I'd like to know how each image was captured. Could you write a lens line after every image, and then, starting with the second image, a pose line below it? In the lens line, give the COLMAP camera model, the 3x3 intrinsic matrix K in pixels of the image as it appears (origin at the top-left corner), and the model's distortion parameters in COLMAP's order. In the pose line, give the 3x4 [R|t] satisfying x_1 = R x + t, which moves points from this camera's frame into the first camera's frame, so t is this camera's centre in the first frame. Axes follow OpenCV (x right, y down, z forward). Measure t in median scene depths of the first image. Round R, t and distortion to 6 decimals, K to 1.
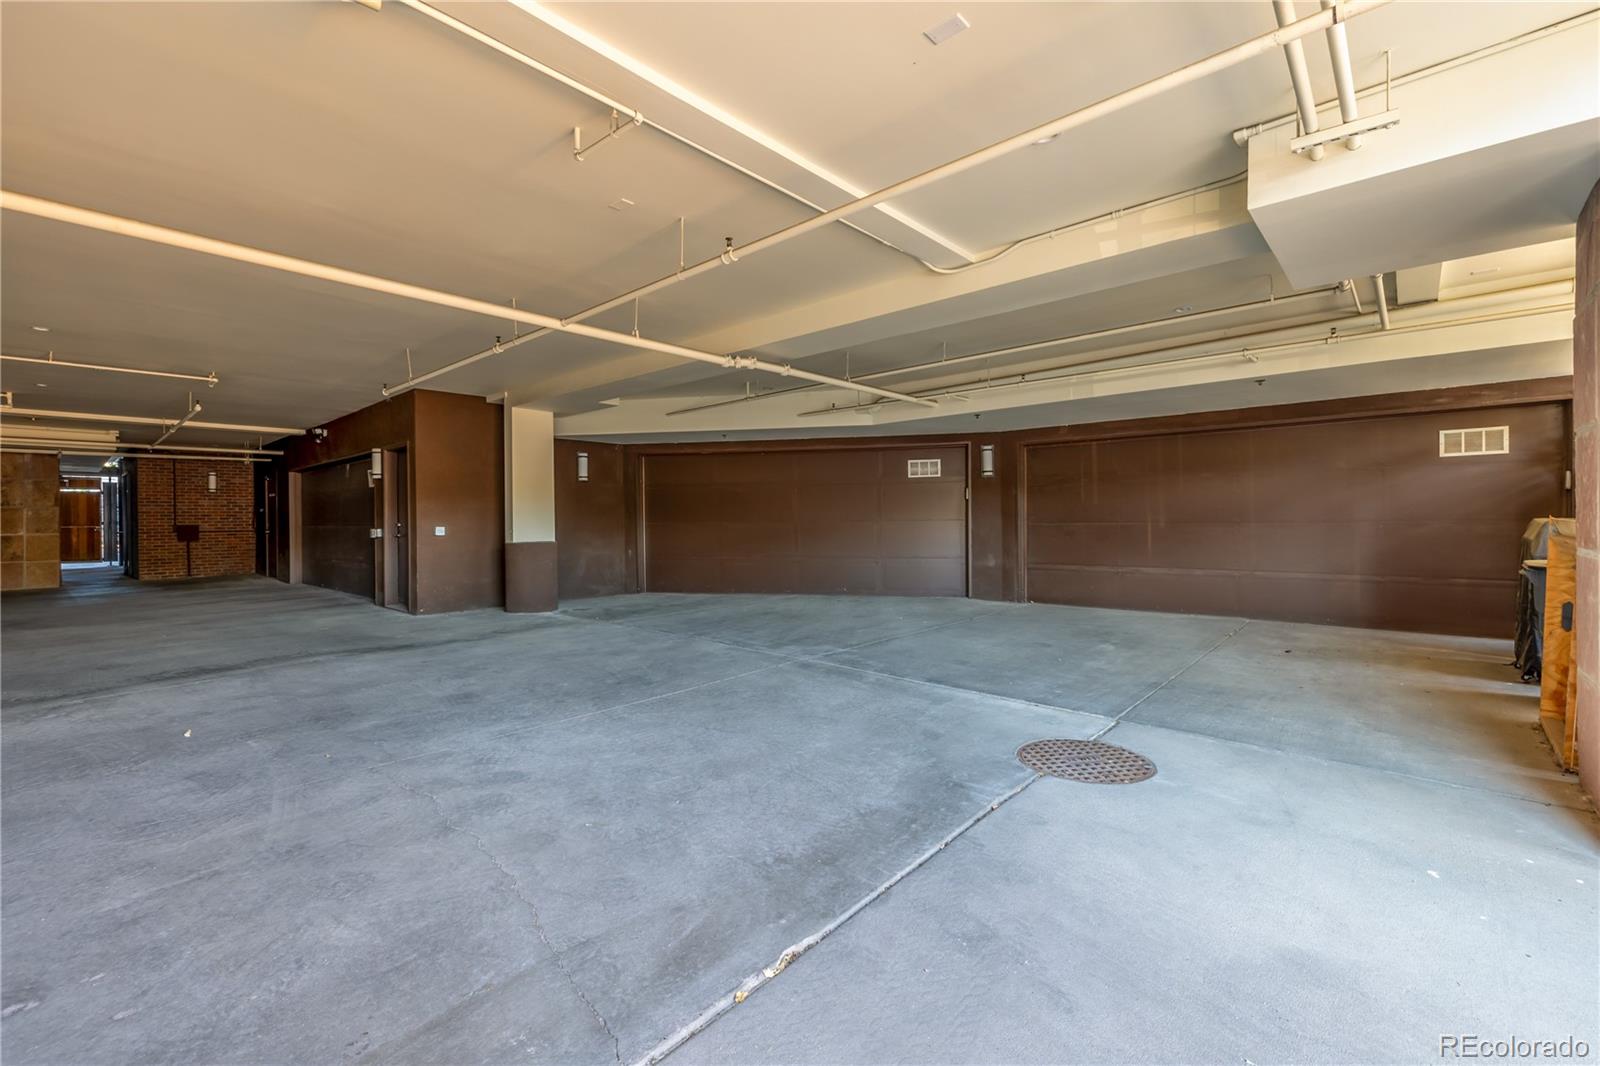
lens RADIAL K [[677.6, 0, 800.9], [0, 677.6, 525.8], [0, 0, 1]] dist [0.003414, 0.000068]
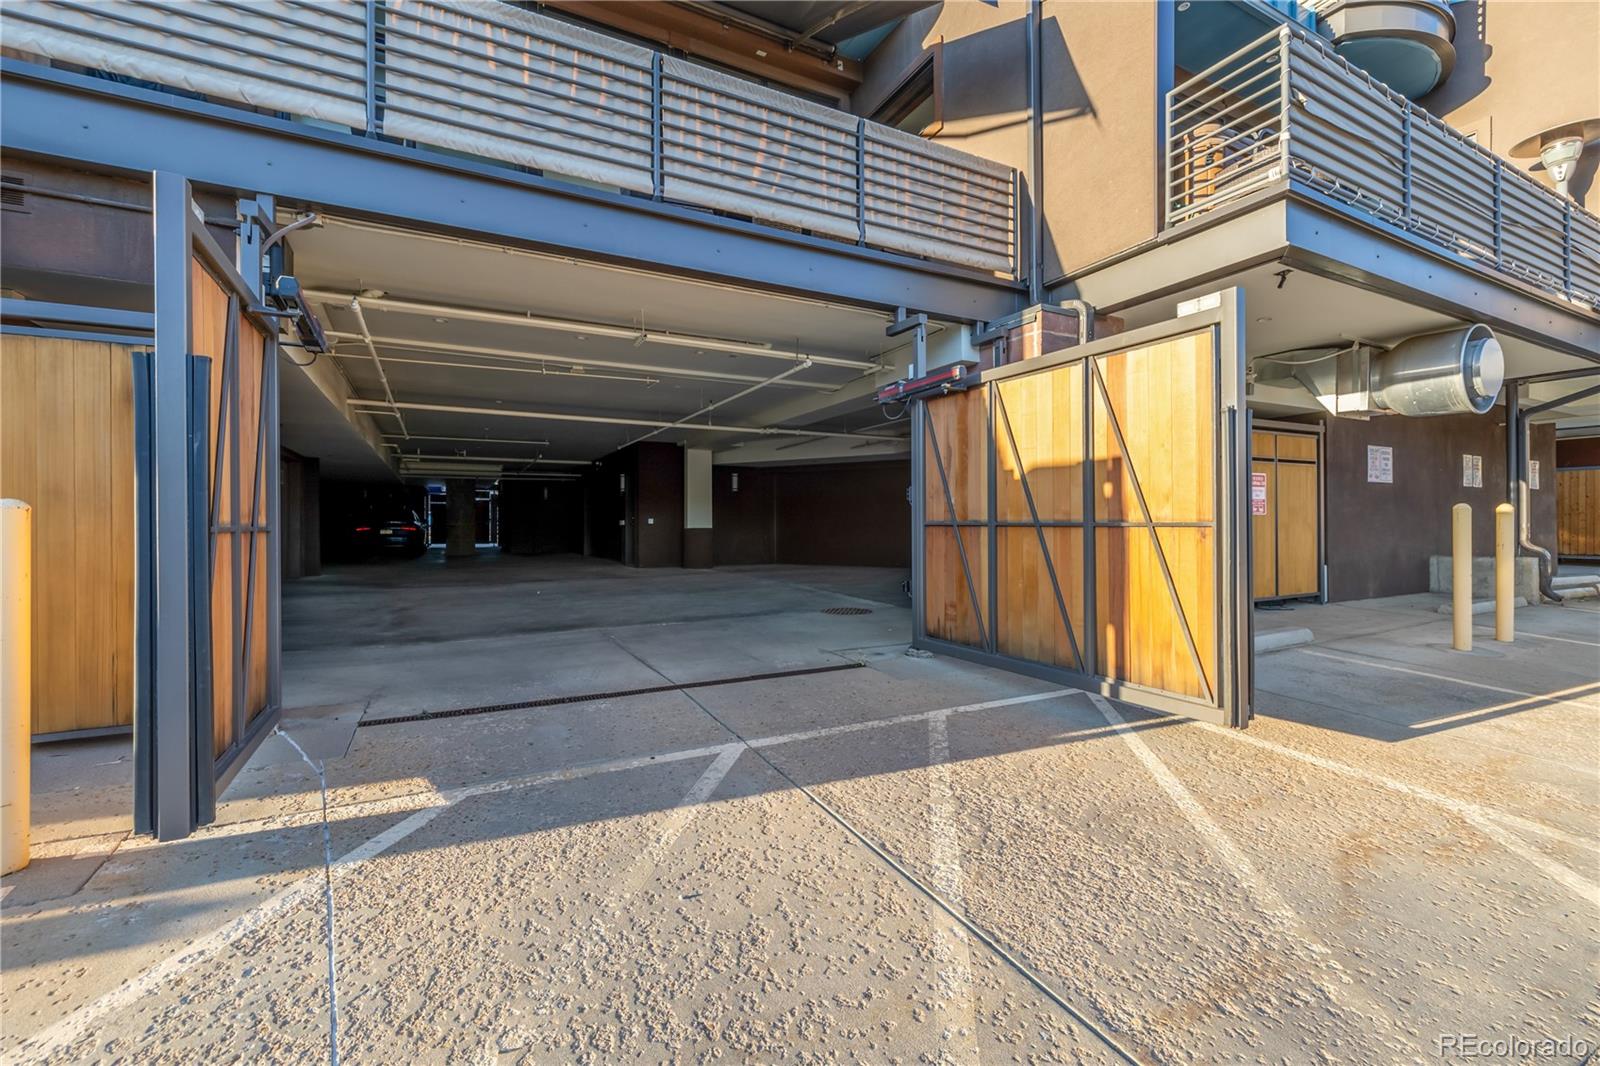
lens RADIAL K [[677.6, 0, 798.3], [0, 677.6, 526.6], [0, 0, 1]] dist [0.003414, 0.000068]
pose [[0.937617, 0.006513, -0.347608, 0.411676], [-0.008301, 0.999959, -0.003652, 0.023632], [0.347570, 0.006310, 0.937633, -0.483662]]
